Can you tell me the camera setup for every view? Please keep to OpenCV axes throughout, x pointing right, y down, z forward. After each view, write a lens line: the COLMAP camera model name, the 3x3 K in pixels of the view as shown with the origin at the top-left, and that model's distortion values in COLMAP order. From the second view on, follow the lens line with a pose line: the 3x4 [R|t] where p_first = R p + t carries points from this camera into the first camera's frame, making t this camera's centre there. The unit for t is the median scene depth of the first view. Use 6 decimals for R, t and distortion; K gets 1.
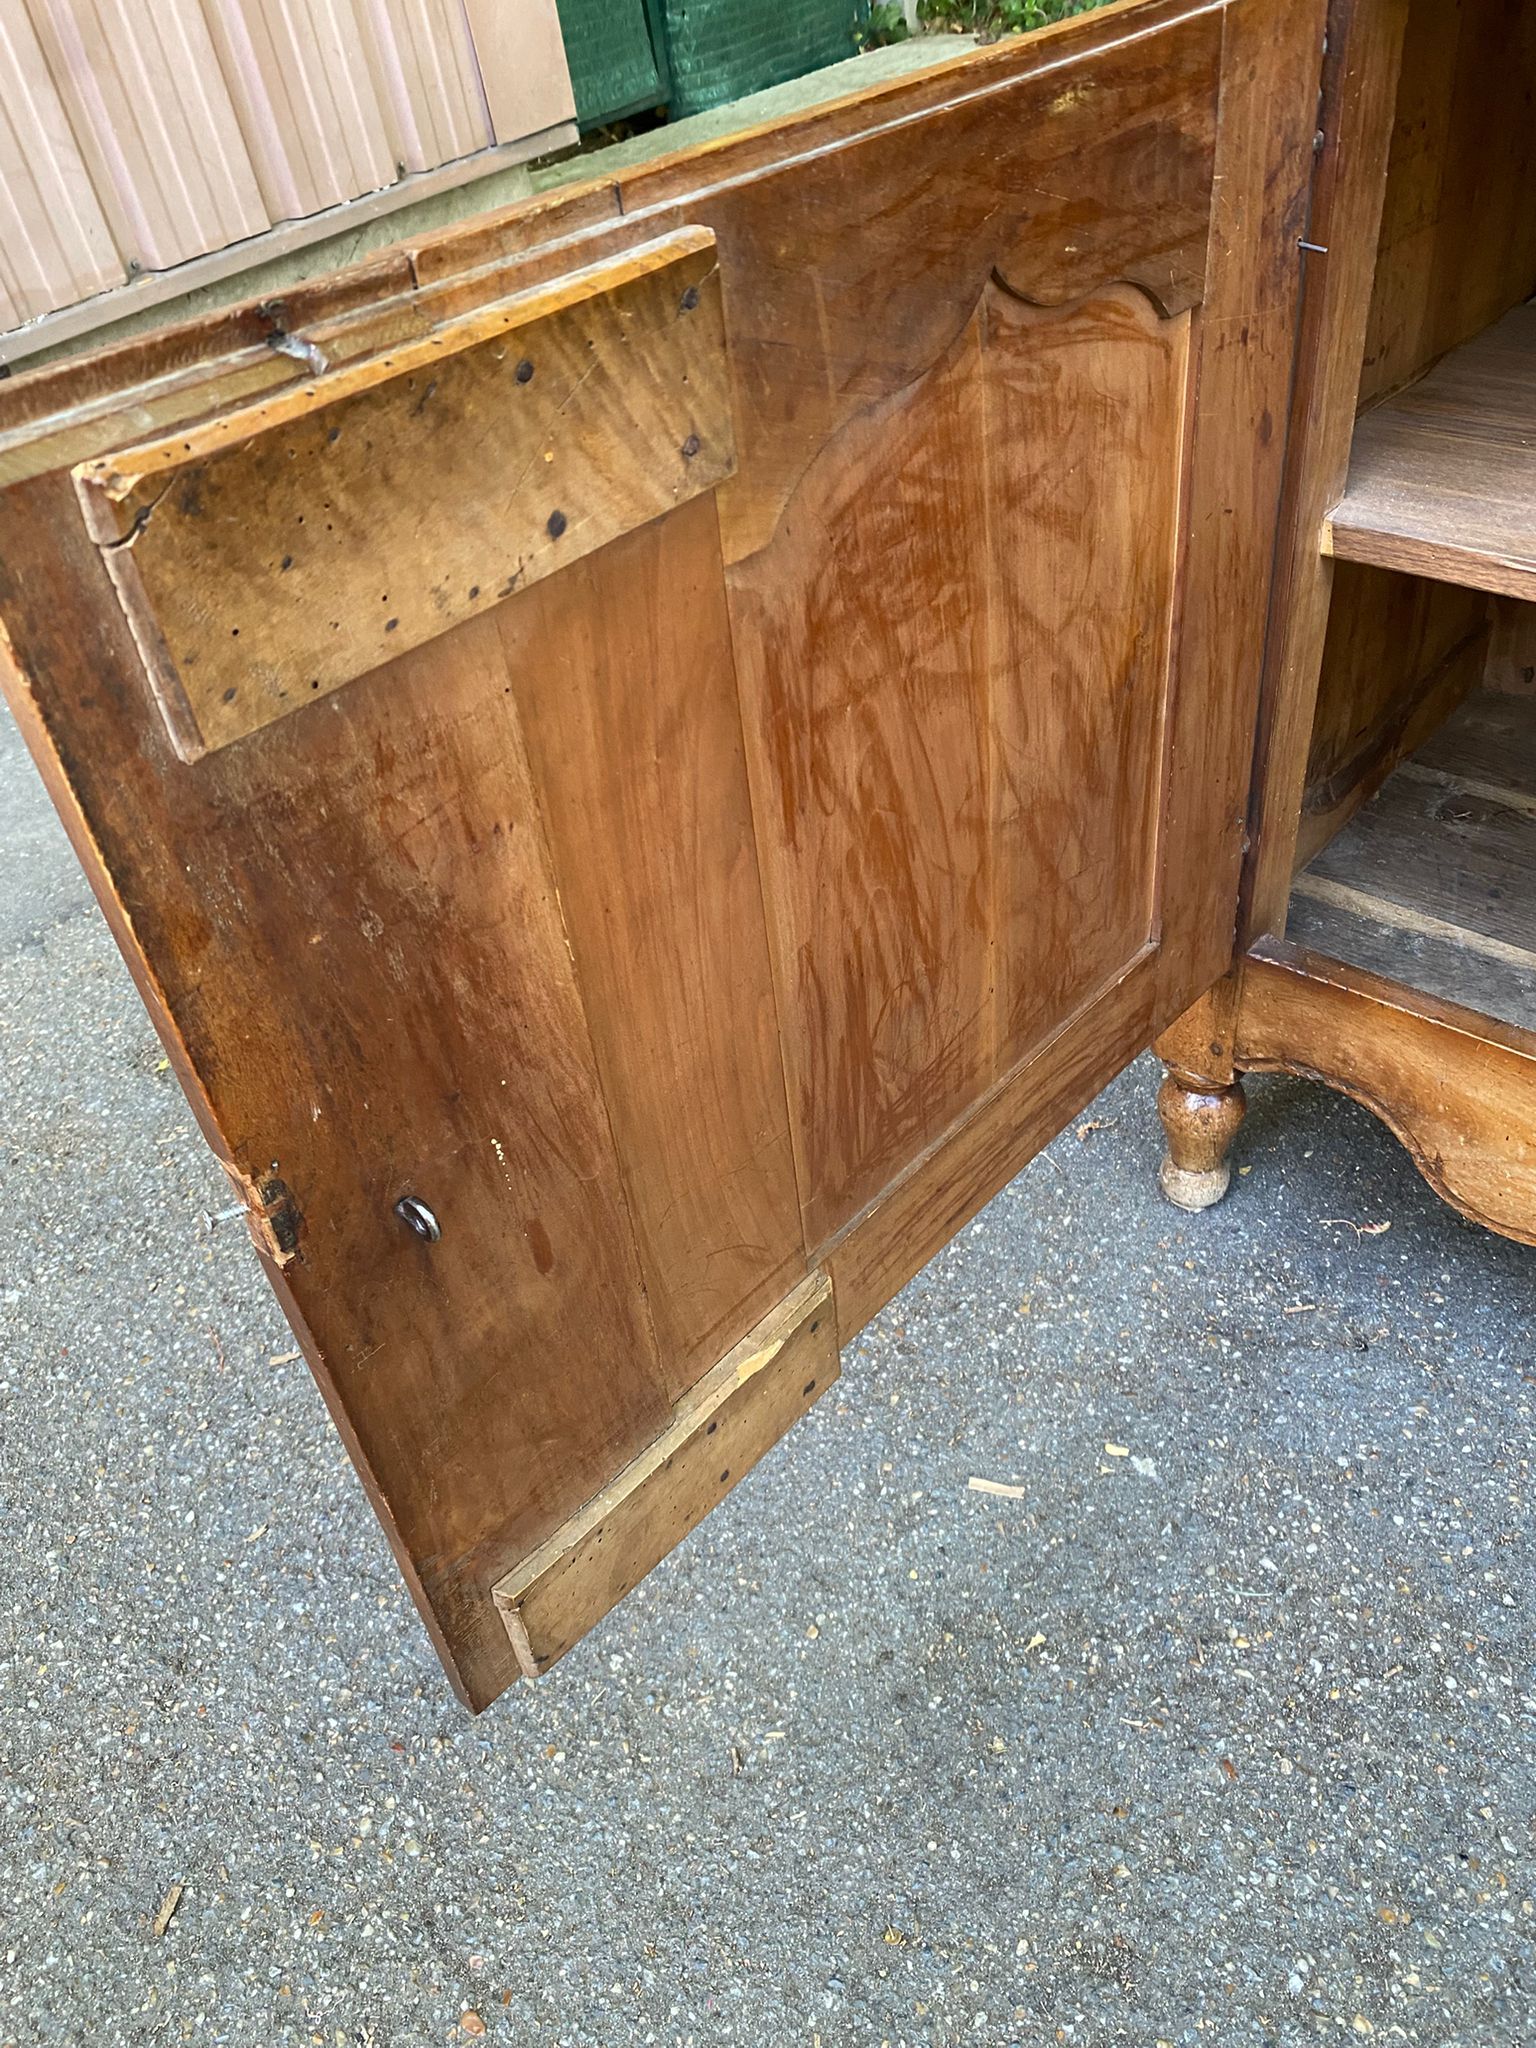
lens RADIAL K [[1568.5, 0, 758.1], [0, 1568.5, 1007.2], [0, 0, 1]] dist [0.018569, -0.018507]
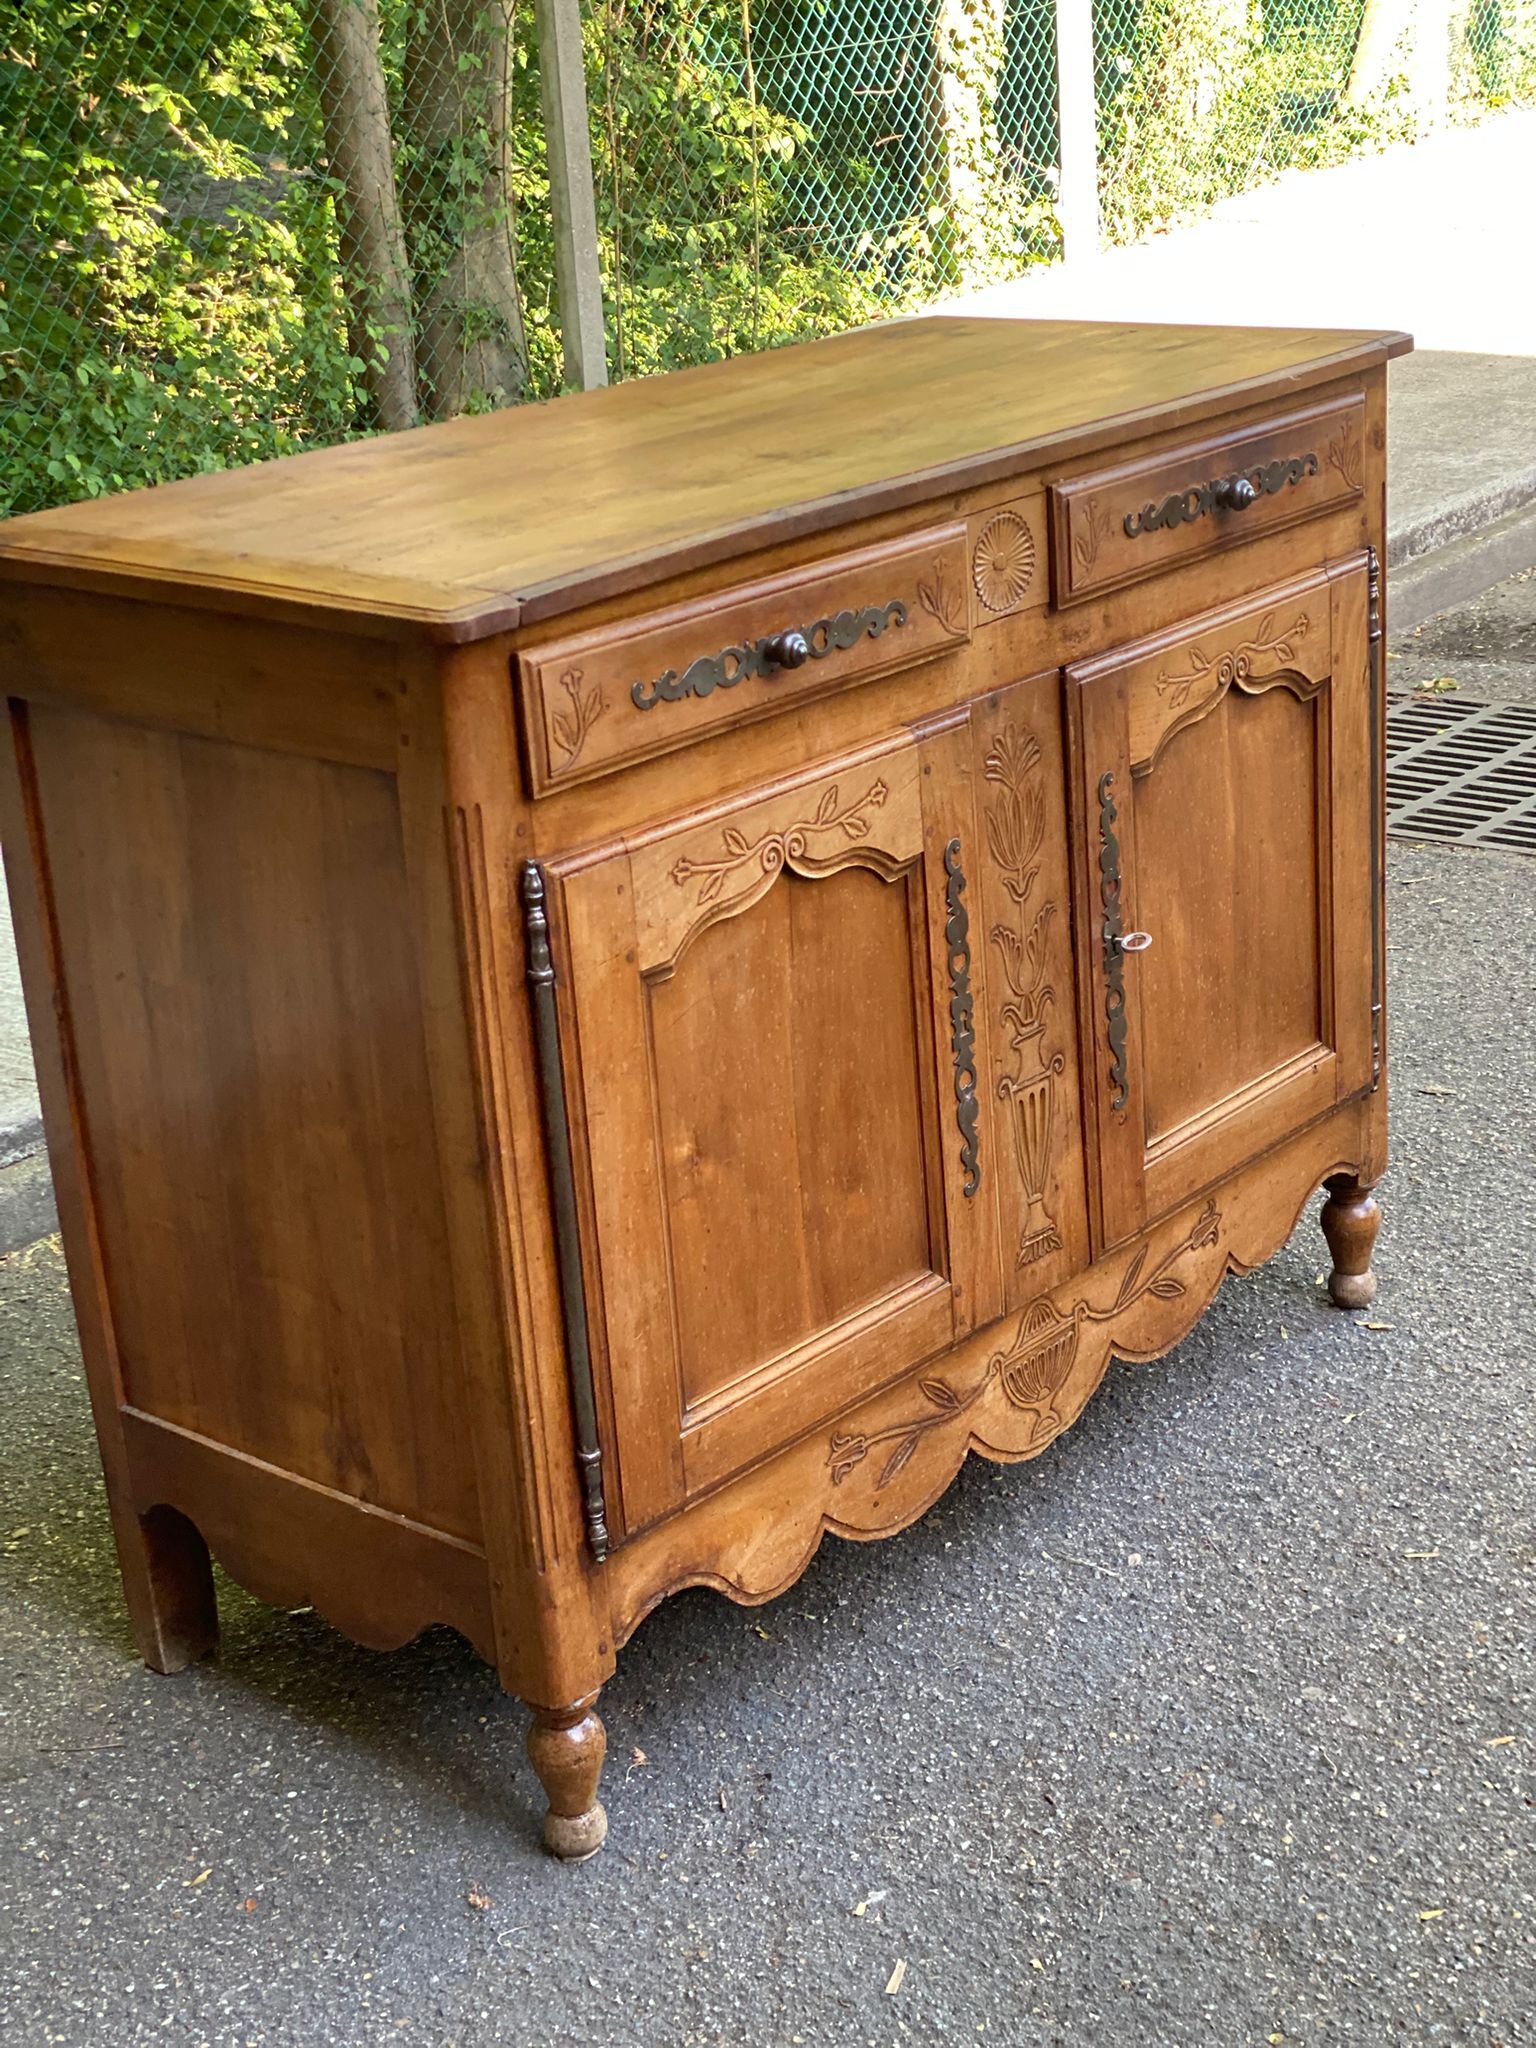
lens RADIAL K [[3046.4, 0, 759.6], [0, 3046.4, 1059.7], [0, 0, 1]] dist [0.098743, 0.000000]
pose [[-0.004482, -0.248778, 0.968550, -2.015789], [0.686099, 0.703864, 0.183966, -0.694845], [-0.727494, 0.665346, 0.167531, 0.302192]]
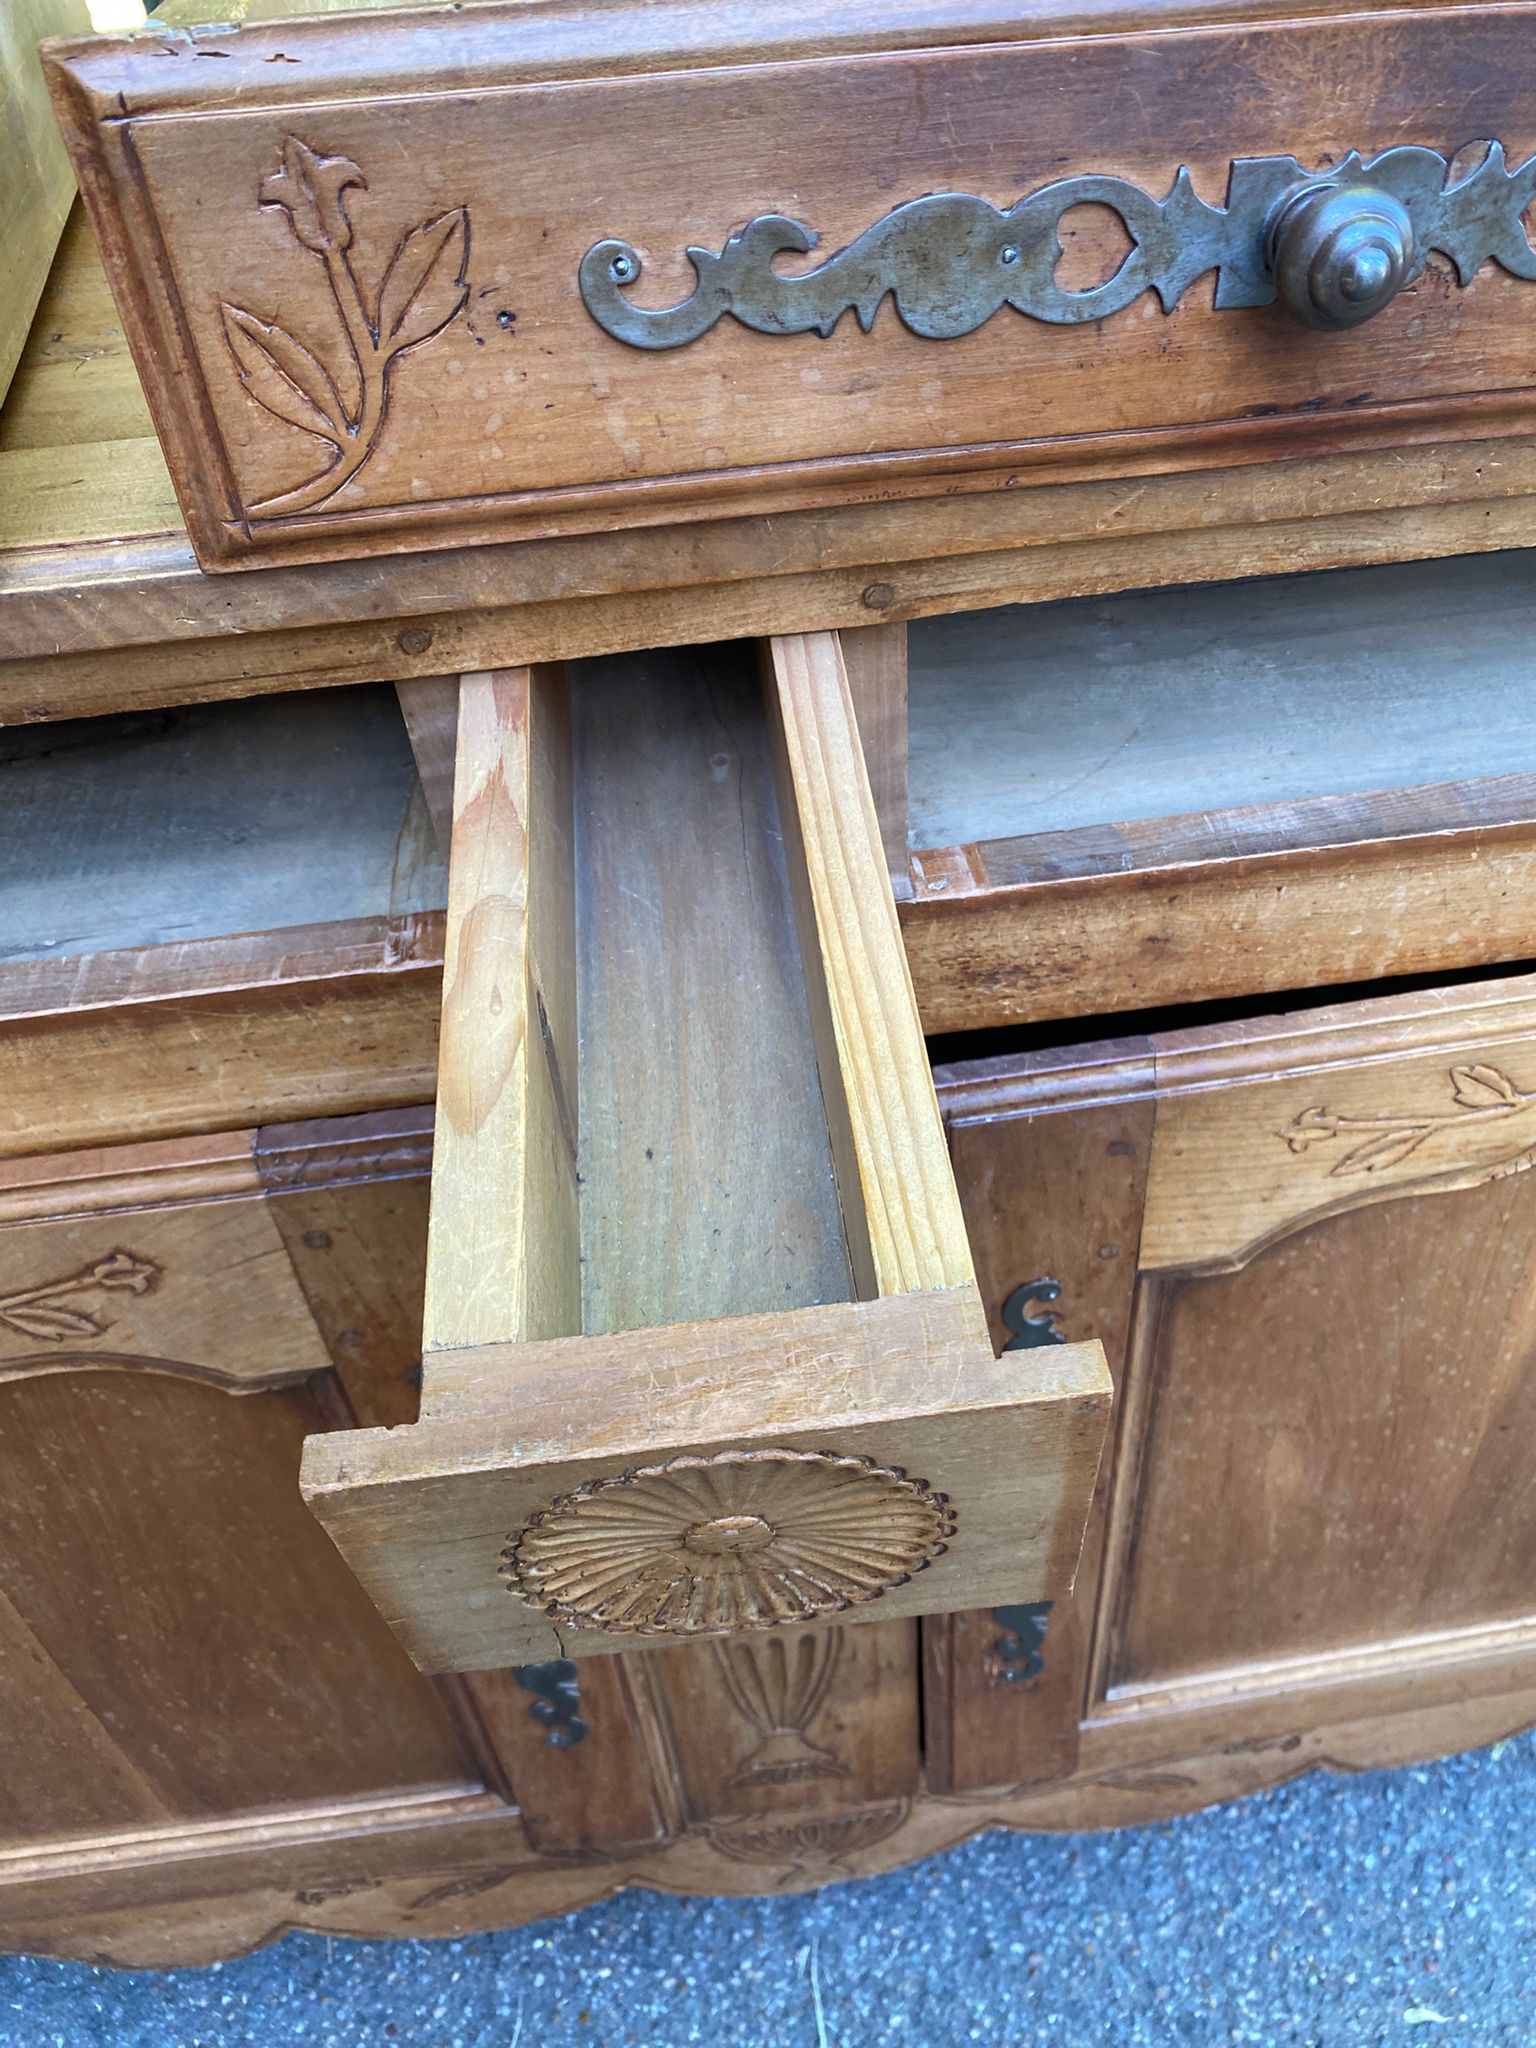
lens RADIAL K [[1568.5, 0, 802.7], [0, 1568.5, 1002.6], [0, 0, 1]] dist [0.018569, -0.018507]
pose [[0.655980, -0.456280, 0.601248, 0.430110], [0.463639, 0.872176, 0.156039, -0.366913], [-0.595592, 0.176403, 0.783679, -0.071284]]
